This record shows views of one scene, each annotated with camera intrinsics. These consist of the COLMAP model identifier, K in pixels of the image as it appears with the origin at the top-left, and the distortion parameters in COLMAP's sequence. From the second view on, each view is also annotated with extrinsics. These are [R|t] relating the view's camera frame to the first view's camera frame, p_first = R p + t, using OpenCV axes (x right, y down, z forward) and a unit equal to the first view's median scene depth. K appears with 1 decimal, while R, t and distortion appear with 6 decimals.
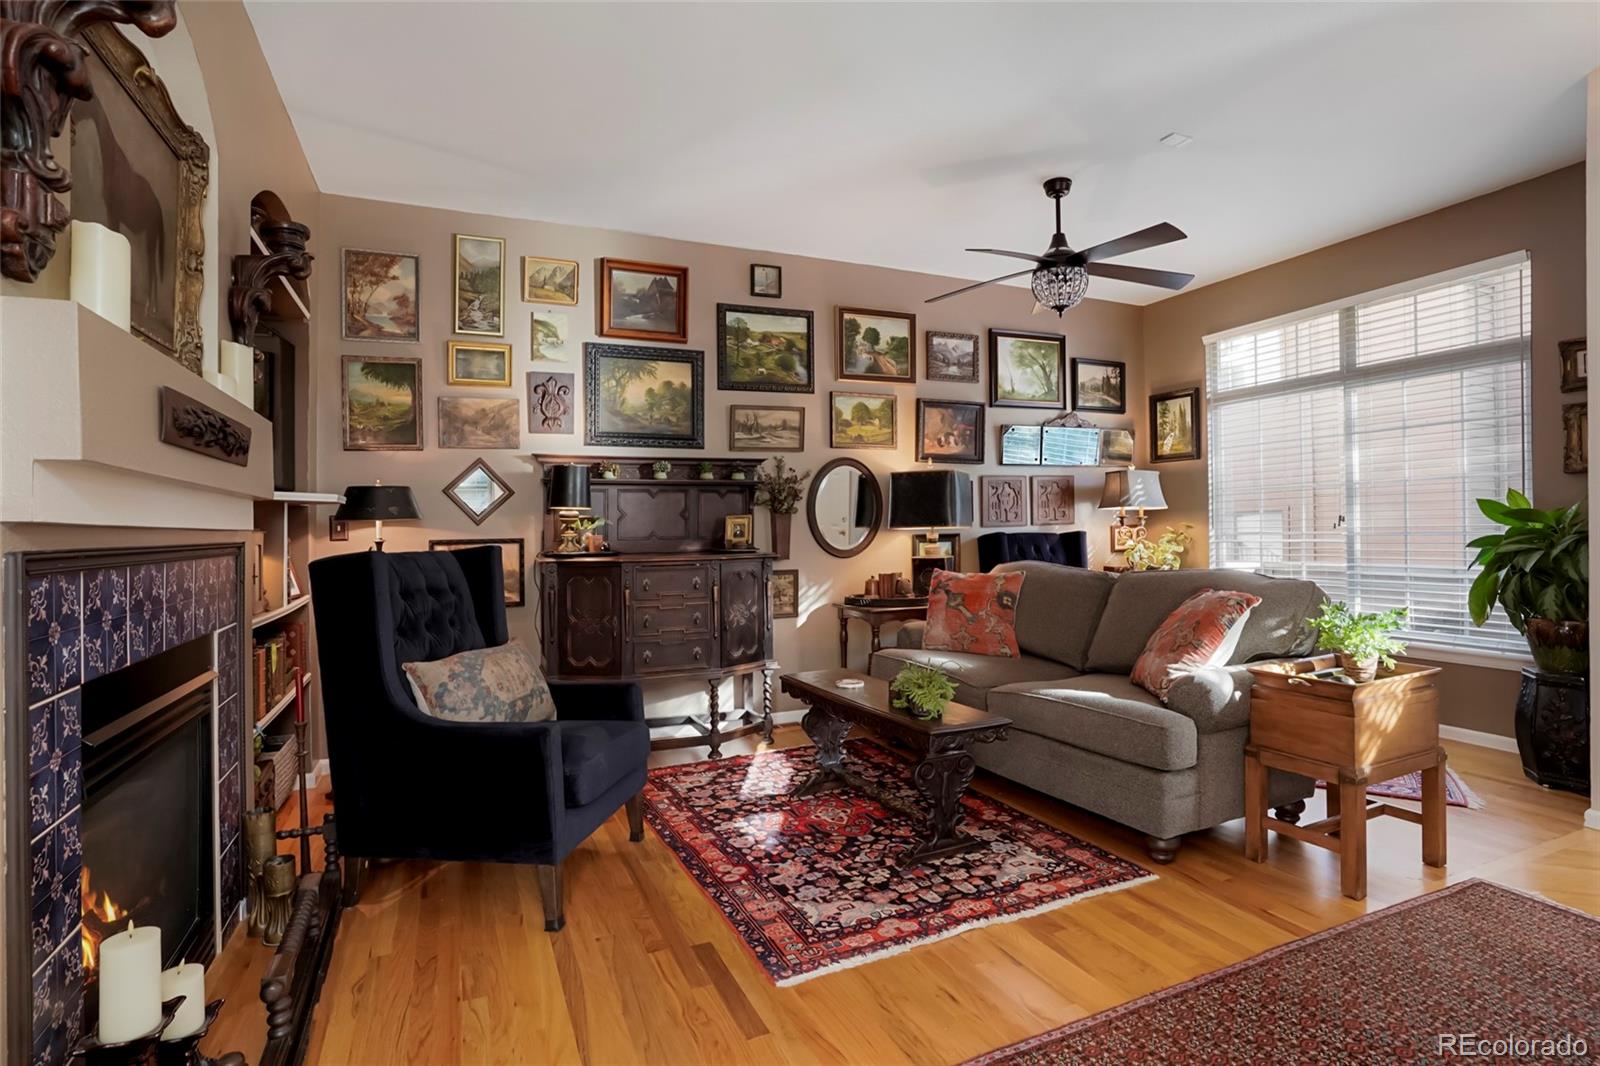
lens RADIAL K [[800.6, 0, 807.2], [0, 800.6, 527.5], [0, 0, 1]] dist [-0.031148, 0.011656]
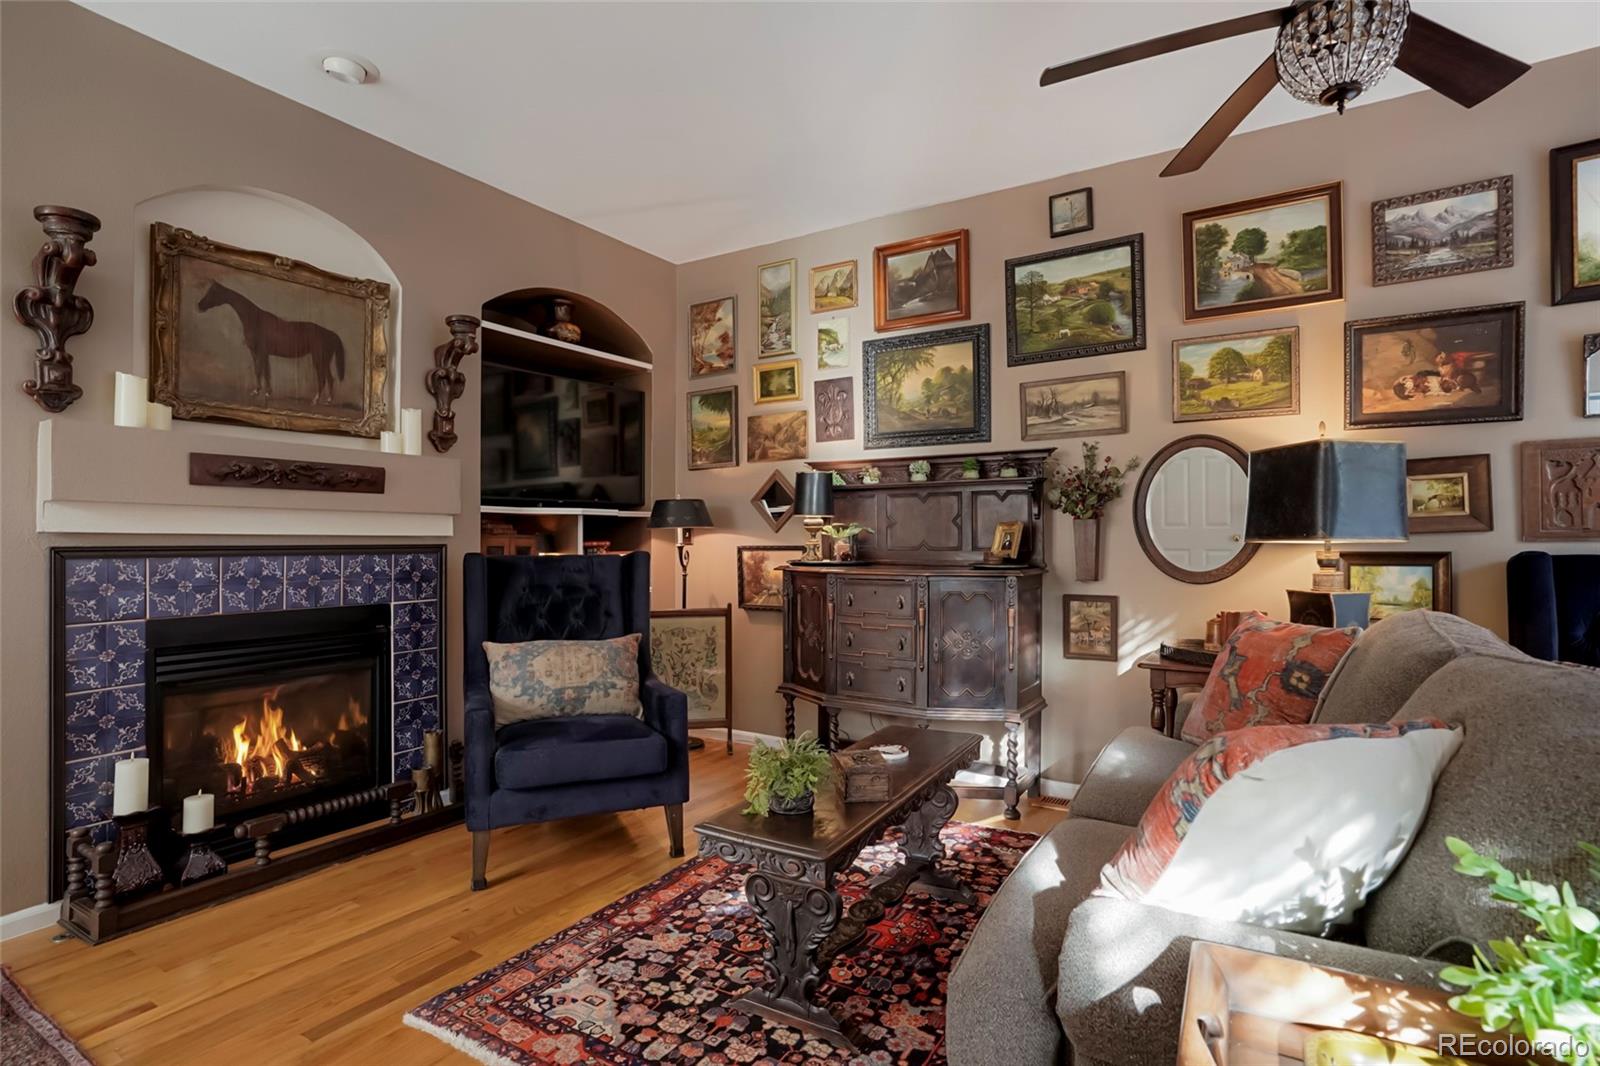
lens RADIAL K [[800.6, 0, 805.6], [0, 800.6, 531.3], [0, 0, 1]] dist [-0.031148, 0.011656]
pose [[0.556962, 0.007356, -0.830506, 0.484976], [-0.006089, 0.999970, 0.004774, -0.008939], [0.830516, 0.002398, 0.556990, 0.412144]]
